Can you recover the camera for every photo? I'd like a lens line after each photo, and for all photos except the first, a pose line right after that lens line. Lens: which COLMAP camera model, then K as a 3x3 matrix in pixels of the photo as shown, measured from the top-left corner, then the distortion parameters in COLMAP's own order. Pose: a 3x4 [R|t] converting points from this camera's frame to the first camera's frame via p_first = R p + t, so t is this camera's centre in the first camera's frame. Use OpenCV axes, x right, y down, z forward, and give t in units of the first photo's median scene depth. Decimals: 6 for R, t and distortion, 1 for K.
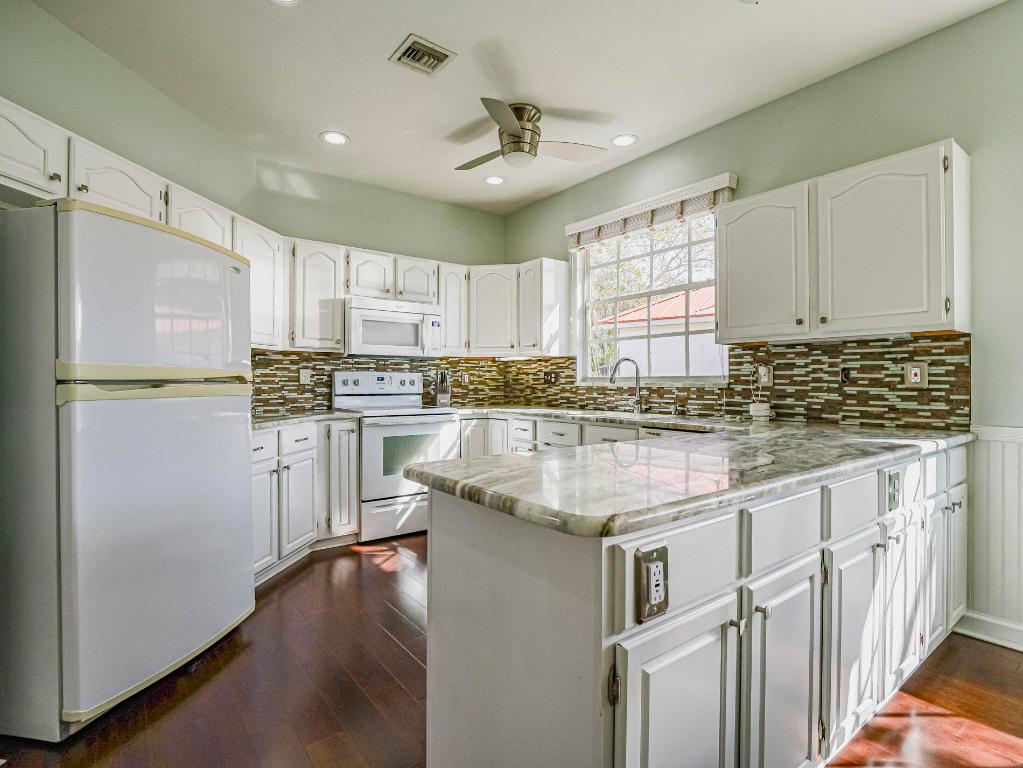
lens RADIAL K [[514.9, 0, 509.2], [0, 514.9, 379.6], [0, 0, 1]] dist [0.005231, -0.005422]
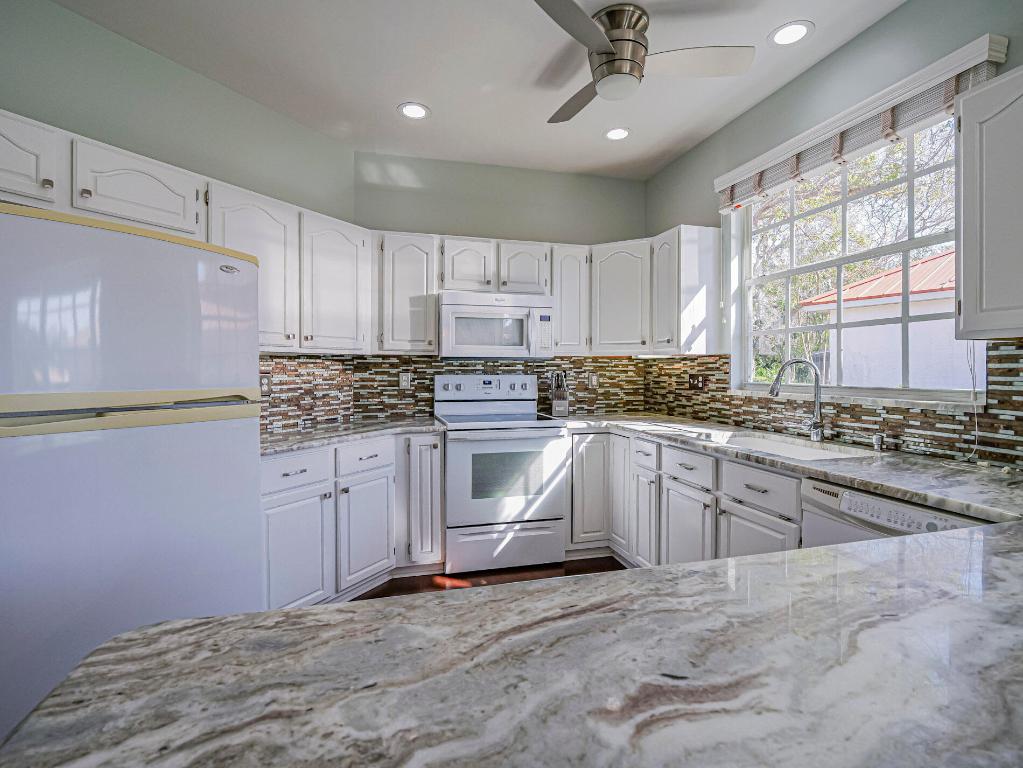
lens RADIAL K [[498.5, 0, 509.5], [0, 498.5, 374.5], [0, 0, 1]] dist [-0.009232, -0.003380]
pose [[0.929283, 0.003547, -0.369351, 0.122207], [0.001952, 0.999893, 0.014513, -0.033367], [0.369363, -0.014208, 0.929176, 0.266034]]
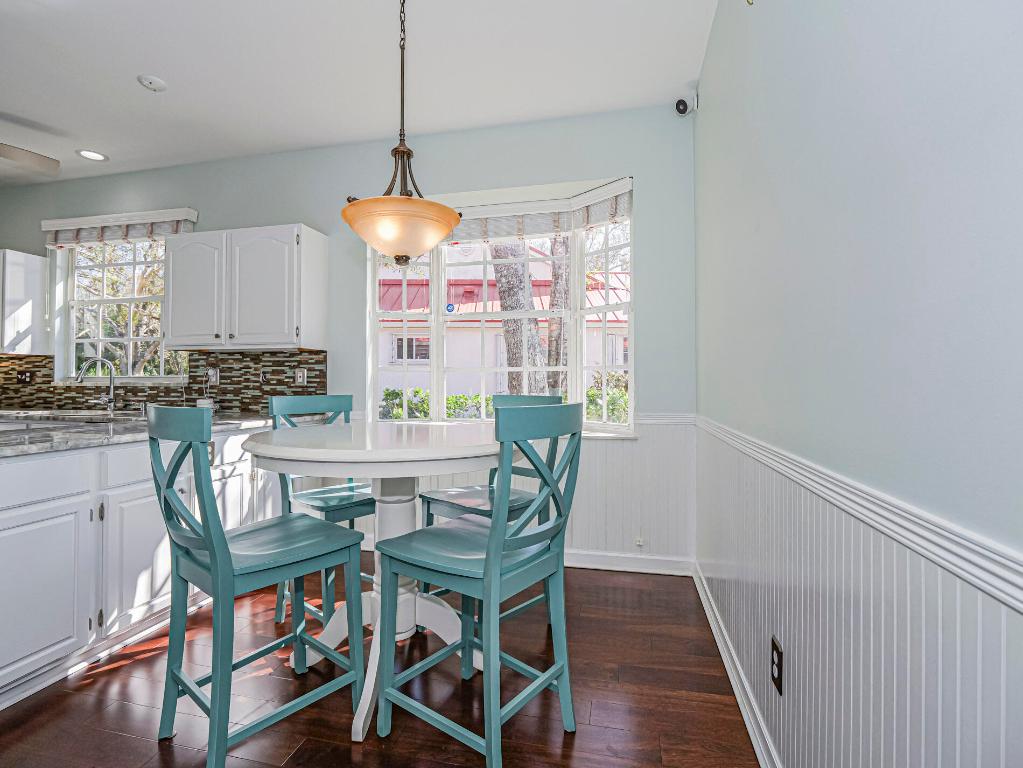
lens RADIAL K [[498.5, 0, 490.4], [0, 498.5, 375.5], [0, 0, 1]] dist [-0.009232, -0.003380]
pose [[0.772009, 0.009162, 0.635545, 0.213032], [-0.004202, 0.999948, -0.009310, -0.001684], [-0.635598, 0.004517, 0.772007, -0.308193]]
